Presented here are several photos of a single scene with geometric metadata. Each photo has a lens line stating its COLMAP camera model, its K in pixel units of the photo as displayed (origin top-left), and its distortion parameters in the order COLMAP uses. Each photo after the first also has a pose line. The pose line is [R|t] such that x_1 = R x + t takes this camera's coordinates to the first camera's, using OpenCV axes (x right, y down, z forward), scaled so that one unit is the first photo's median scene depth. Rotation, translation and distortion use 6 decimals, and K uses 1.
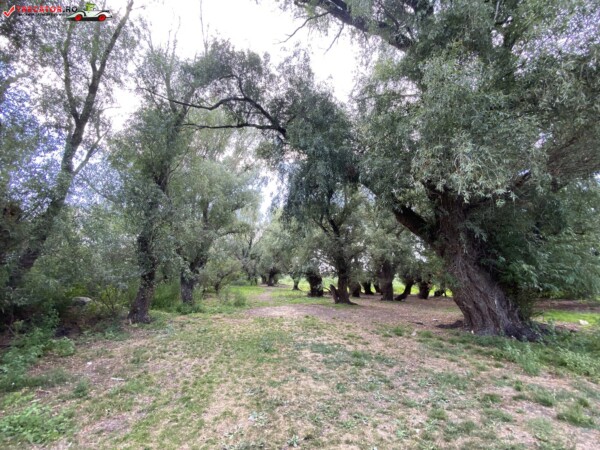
lens RADIAL K [[240.2, 0, 294.2], [0, 240.2, 227.9], [0, 0, 1]] dist [-0.000726, -0.000138]
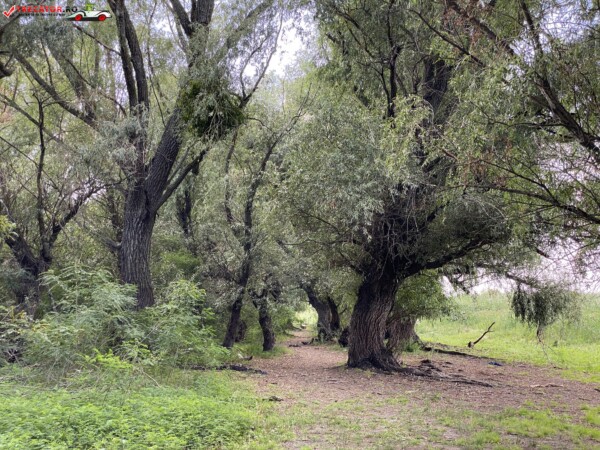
lens RADIAL K [[905.9, 0, 300.0], [0, 905.9, 225.0], [0, 0, 1]] dist [0.027012, 0.050808]
pose [[0.986664, -0.003612, -0.162730, -0.115700], [0.021438, 0.993928, 0.107923, 0.233971], [0.161352, -0.109973, 0.980750, 1.082270]]
